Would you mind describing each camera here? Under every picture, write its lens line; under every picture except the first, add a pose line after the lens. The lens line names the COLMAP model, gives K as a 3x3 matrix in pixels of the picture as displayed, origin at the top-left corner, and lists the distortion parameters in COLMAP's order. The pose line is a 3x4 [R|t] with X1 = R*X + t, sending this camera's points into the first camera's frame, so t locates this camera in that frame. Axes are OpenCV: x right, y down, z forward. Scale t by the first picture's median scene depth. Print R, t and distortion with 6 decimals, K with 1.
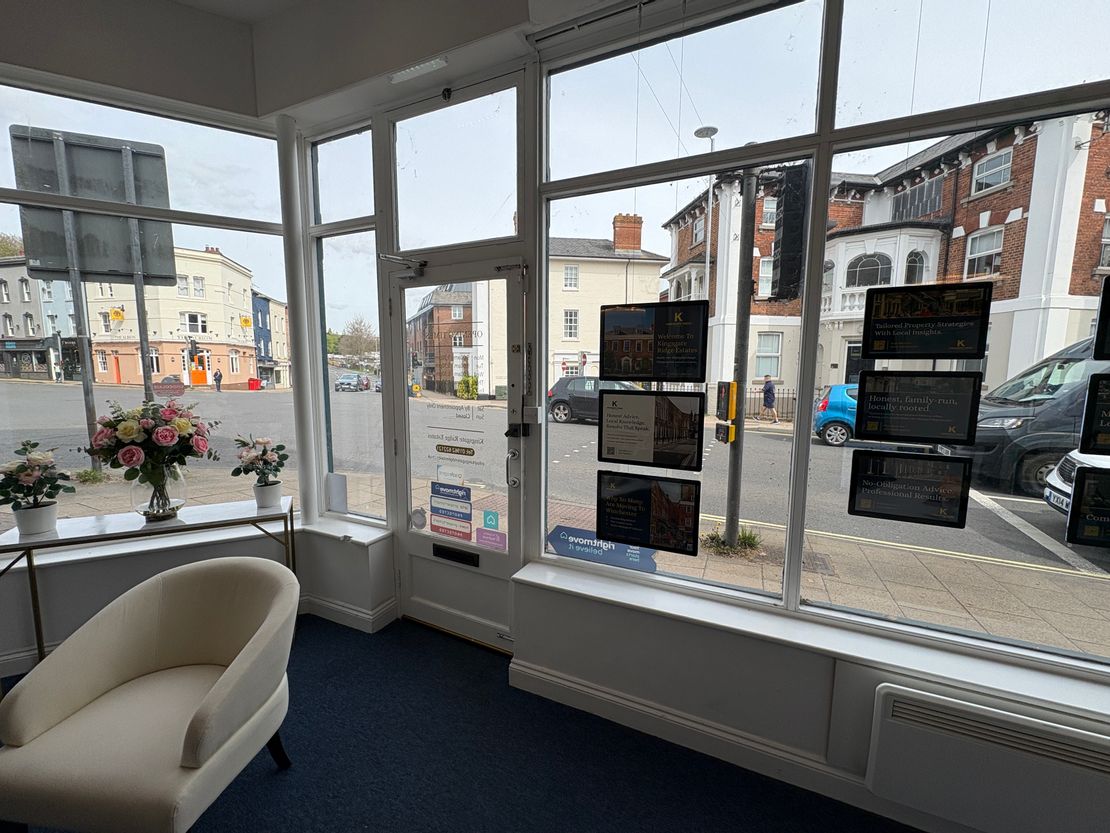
lens RADIAL K [[441.8, 0, 551.3], [0, 441.8, 415.6], [0, 0, 1]] dist [0.001222, -0.000043]
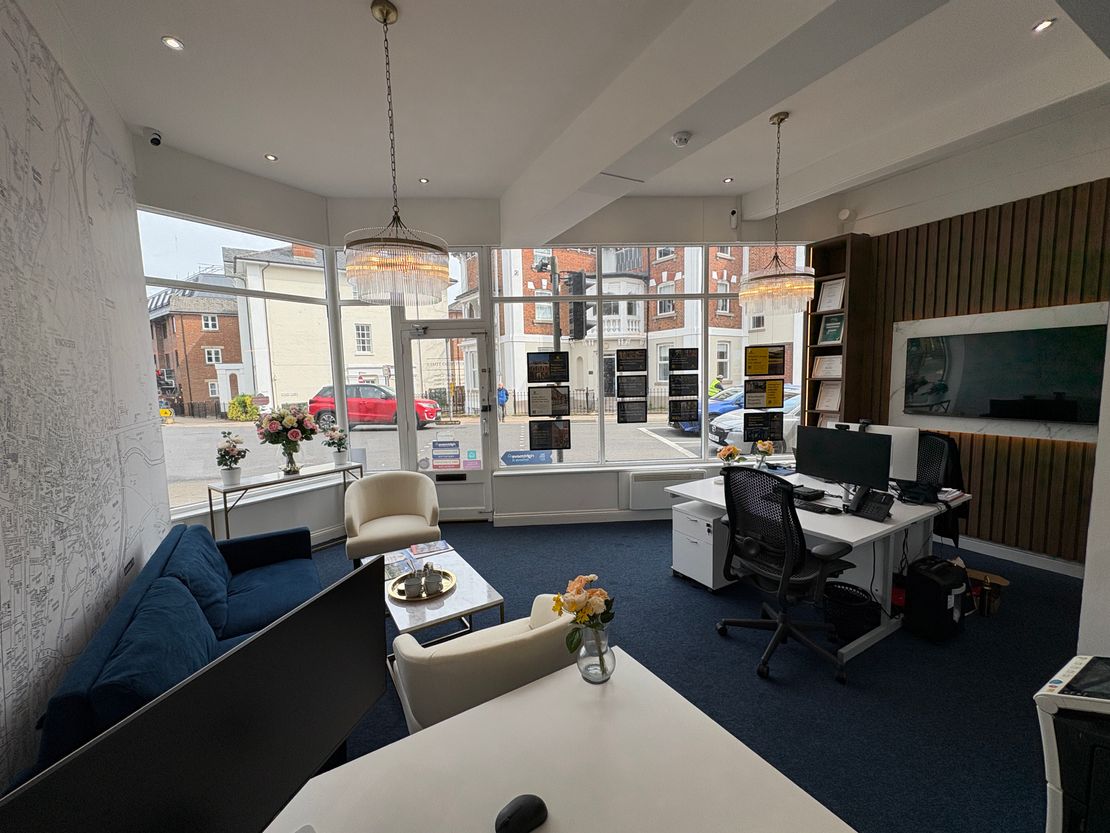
lens RADIAL K [[441.8, 0, 551.3], [0, 441.8, 415.6], [0, 0, 1]] dist [0.001222, -0.000043]
pose [[0.882245, -0.073317, 0.465046, -0.688762], [0.084844, 0.996387, -0.003873, 0.088896], [-0.463082, 0.042874, 0.885278, -0.894086]]
